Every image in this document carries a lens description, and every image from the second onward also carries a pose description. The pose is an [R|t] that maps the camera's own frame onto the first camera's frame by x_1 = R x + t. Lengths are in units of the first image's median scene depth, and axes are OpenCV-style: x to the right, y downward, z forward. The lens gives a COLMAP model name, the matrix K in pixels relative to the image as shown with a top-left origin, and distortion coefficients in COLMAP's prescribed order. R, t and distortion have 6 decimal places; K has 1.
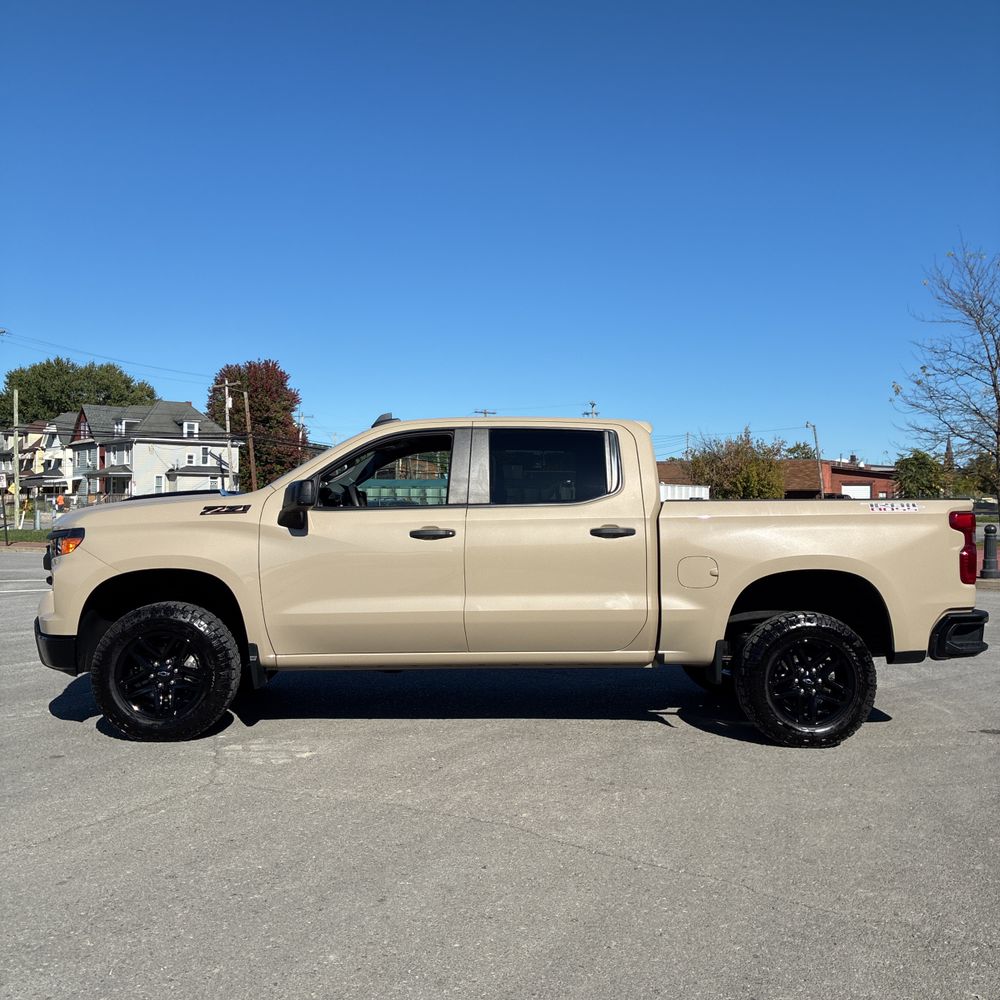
lens RADIAL K [[1023.7, 0, 488.2], [0, 1023.7, 500.5], [0, 0, 1]] dist [0.009276, 0.008575]
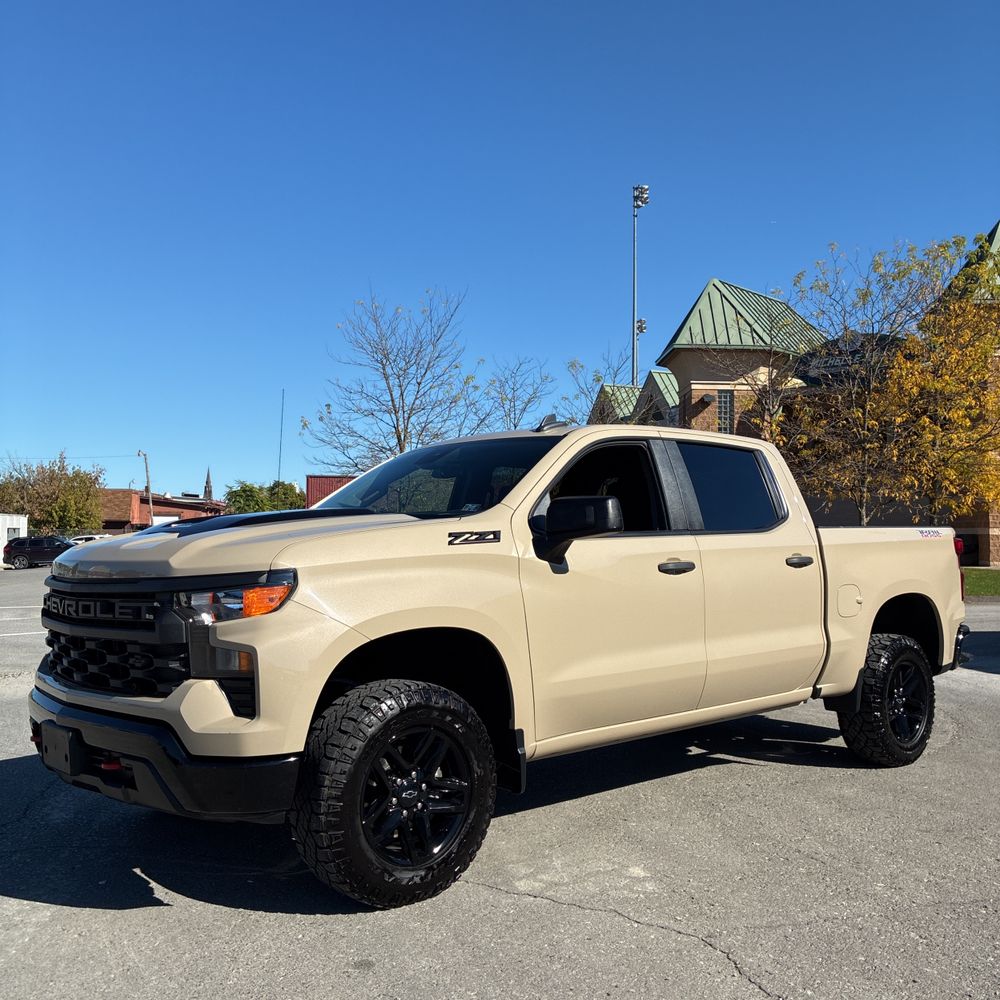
lens RADIAL K [[1023.7, 0, 488.2], [0, 1023.7, 500.5], [0, 0, 1]] dist [0.009276, 0.008575]
pose [[0.761796, 0.021186, 0.647470, -0.686756], [-0.001564, 0.999522, -0.030865, 0.005439], [-0.647815, 0.022500, 0.761466, 0.472379]]
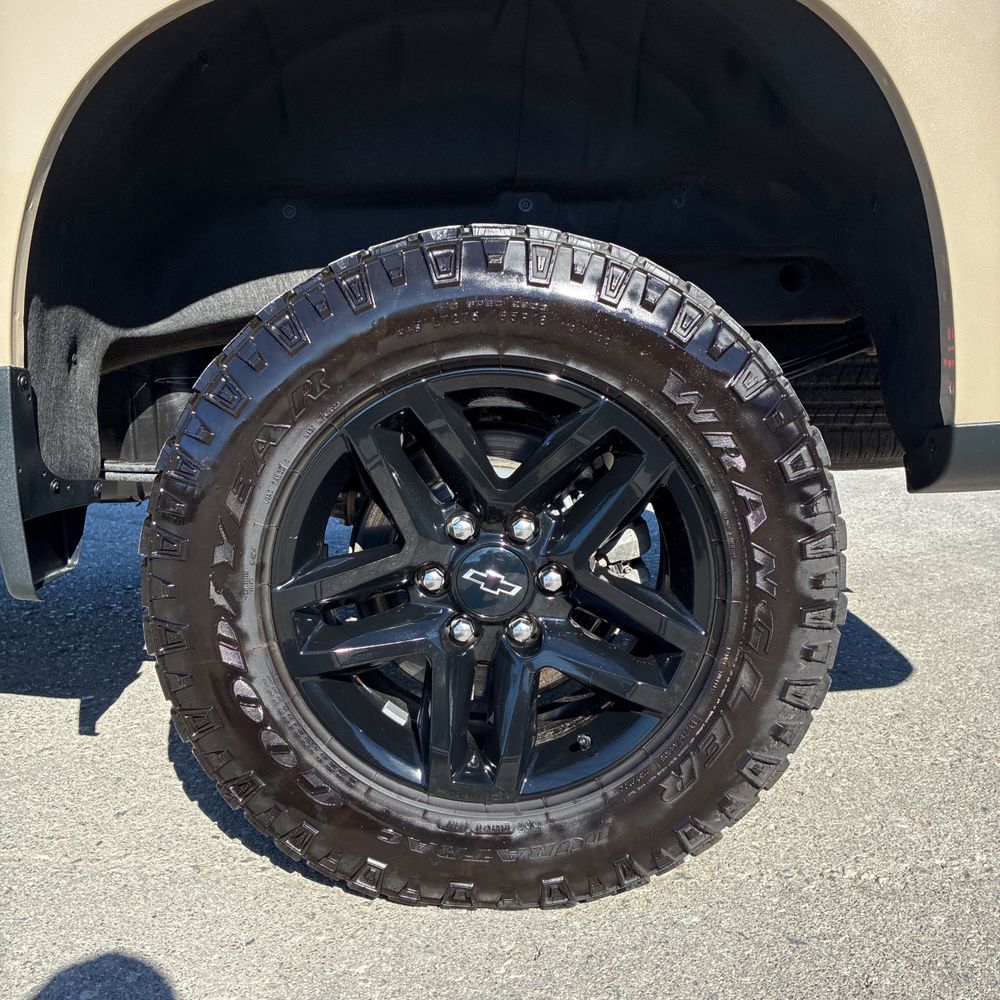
lens RADIAL K [[999.2, 0, 486.4], [0, 999.2, 498.7], [0, 0, 1]] dist [0.073057, -0.067879]
pose [[0.999509, -0.001718, -0.031287, 0.318352], [0.006571, 0.987783, 0.155700, 0.131087], [0.030637, -0.155829, 0.987309, 0.815720]]
